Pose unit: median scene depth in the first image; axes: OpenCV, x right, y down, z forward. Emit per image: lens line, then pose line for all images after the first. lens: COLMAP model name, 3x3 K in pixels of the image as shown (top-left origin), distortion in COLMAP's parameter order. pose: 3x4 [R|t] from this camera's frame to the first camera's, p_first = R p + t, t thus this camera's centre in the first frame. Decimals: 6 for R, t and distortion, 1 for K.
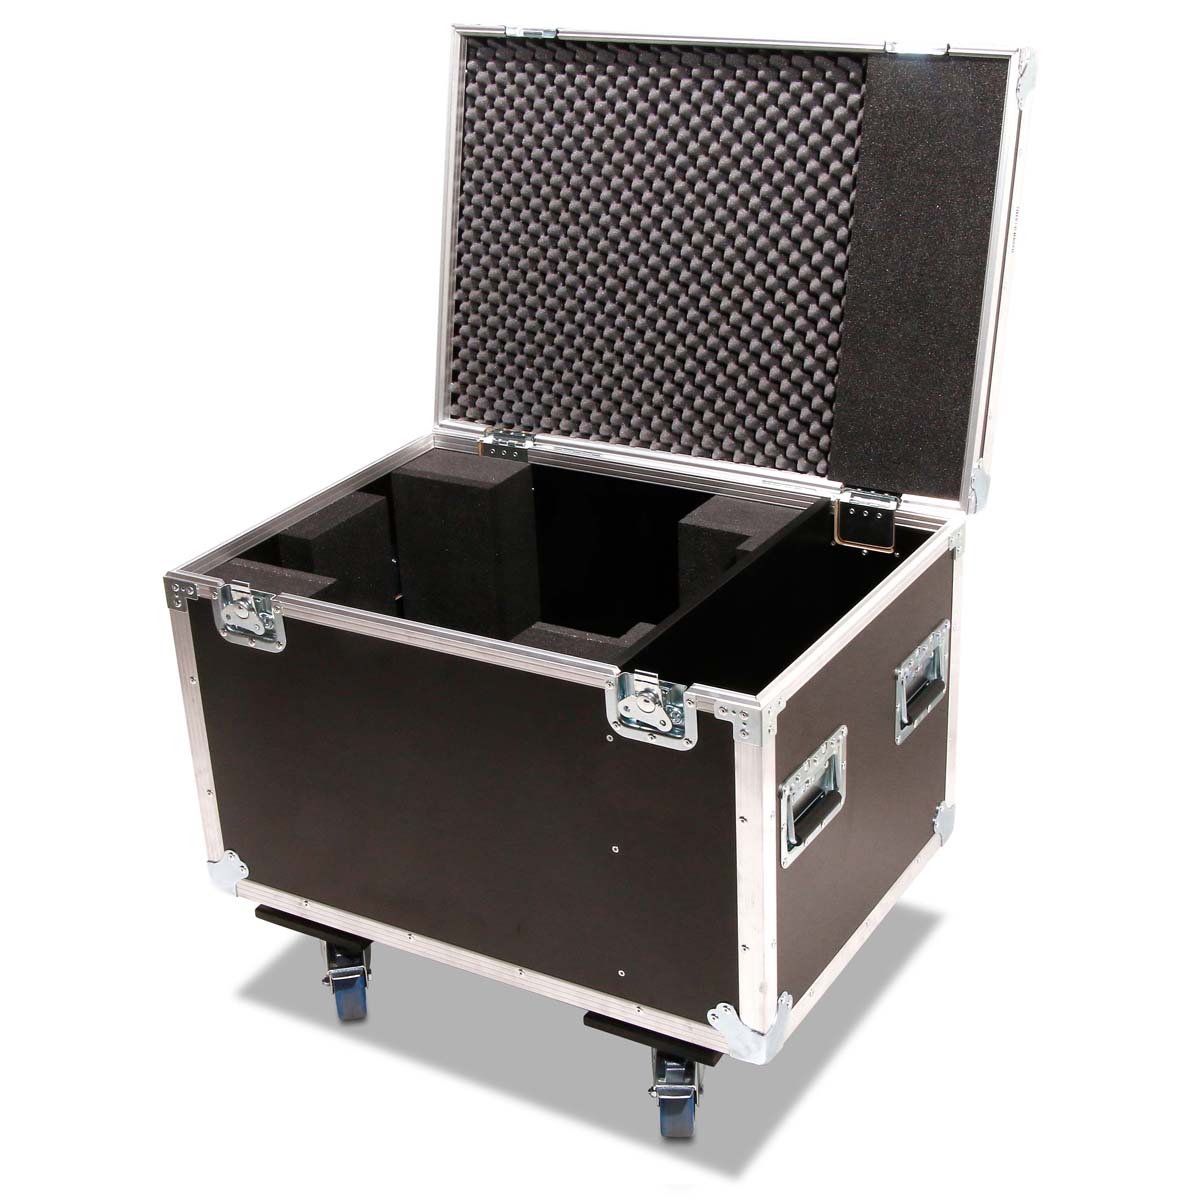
lens RADIAL K [[1957.2, 0, 600.0], [0, 1957.2, 600.0], [0, 0, 1]] dist [-0.000341, 0.843714]
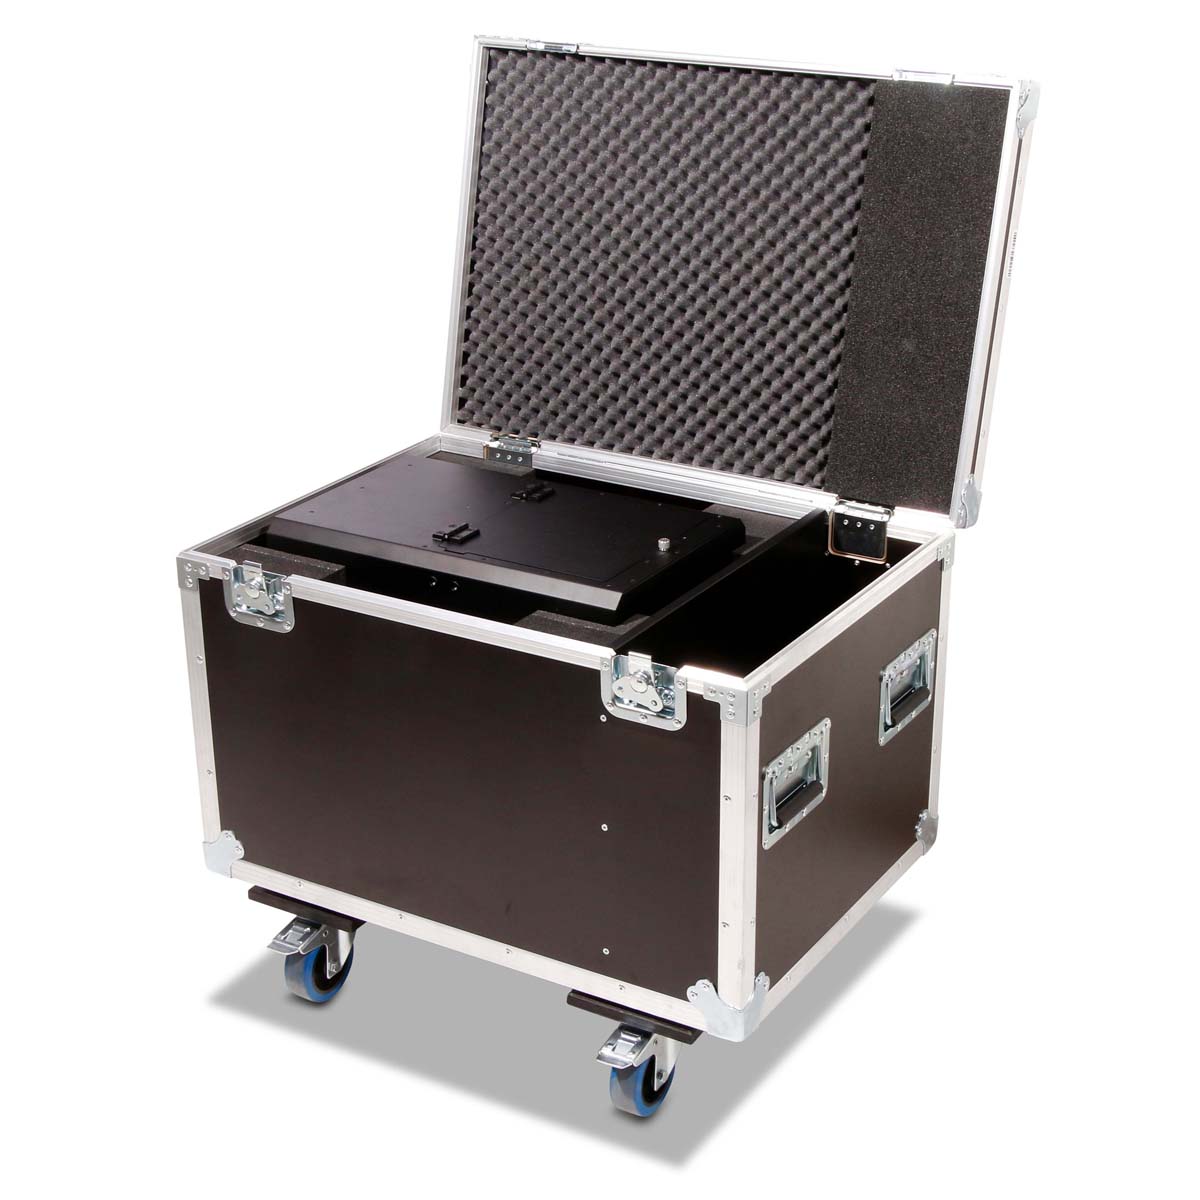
lens RADIAL K [[2137.2, 0, 602.3], [0, 2137.2, 618.7], [0, 0, 1]] dist [0.171712, -0.009507]
pose [[0.999296, 0.037363, 0.003326, -0.001149], [-0.037263, 0.998959, -0.026307, 0.042920], [-0.004306, 0.026164, 0.999648, -0.134444]]
